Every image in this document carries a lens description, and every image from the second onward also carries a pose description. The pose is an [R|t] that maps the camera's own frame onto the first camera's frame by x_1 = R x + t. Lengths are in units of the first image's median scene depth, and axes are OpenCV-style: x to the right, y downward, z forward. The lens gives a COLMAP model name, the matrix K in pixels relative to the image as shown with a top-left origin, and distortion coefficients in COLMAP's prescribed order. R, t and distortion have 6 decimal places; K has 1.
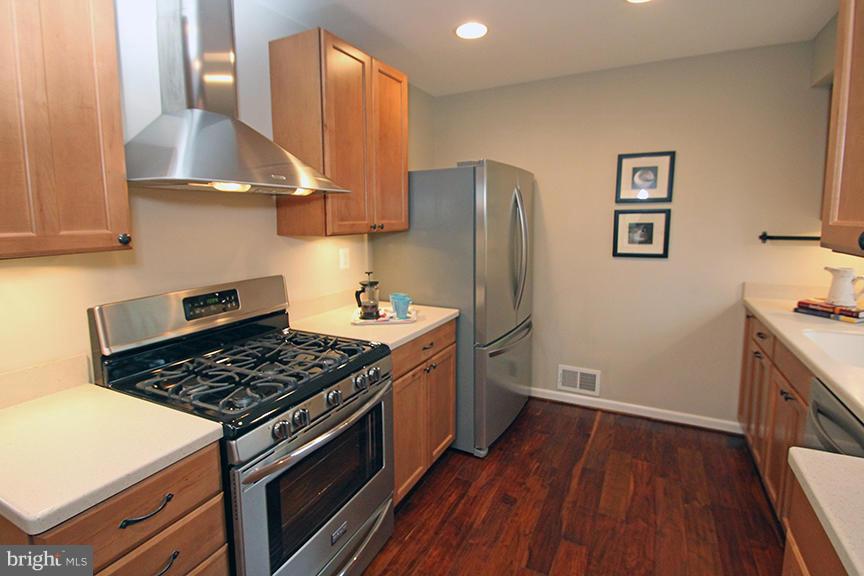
lens RADIAL K [[411.6, 0, 432.9], [0, 411.6, 271.5], [0, 0, 1]] dist [0.002314, 0.000100]
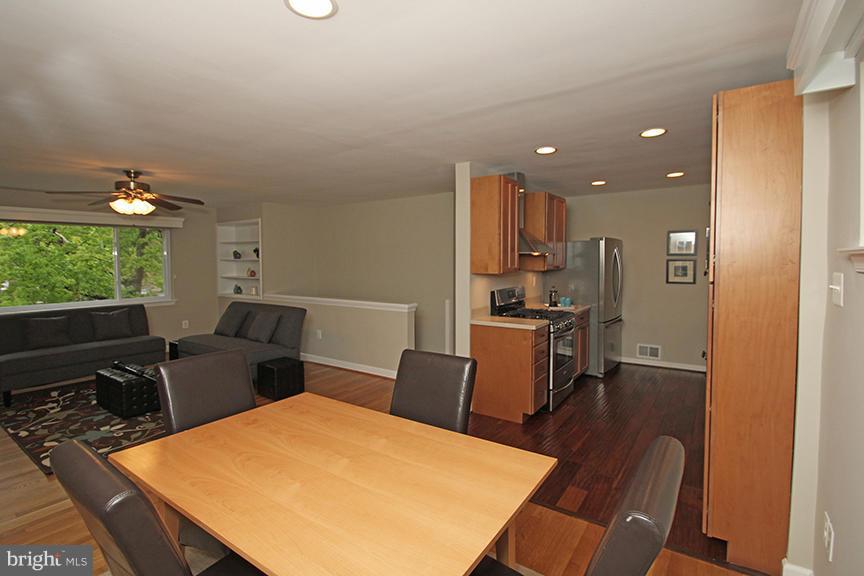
lens RADIAL K [[424.9, 0, 422.5], [0, 424.9, 271.6], [0, 0, 1]] dist [-0.020325, -0.000748]
pose [[0.988930, 0.007401, -0.148195, -0.384362], [-0.021397, 0.995429, -0.093073, 0.113660], [0.146829, 0.095213, 0.984569, -1.082903]]
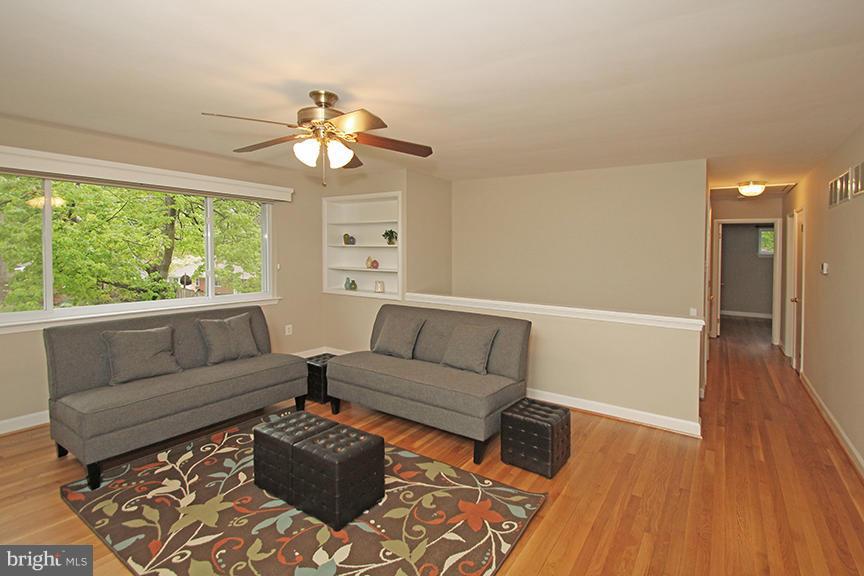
lens RADIAL K [[427.9, 0, 429.5], [0, 427.9, 261.1], [0, 0, 1]] dist [-0.000097, -0.000611]
pose [[0.991010, 0.029607, -0.130469, -1.289513], [-0.042237, 0.994569, -0.095129, 0.071173], [0.126943, 0.099784, 0.986878, -0.624247]]
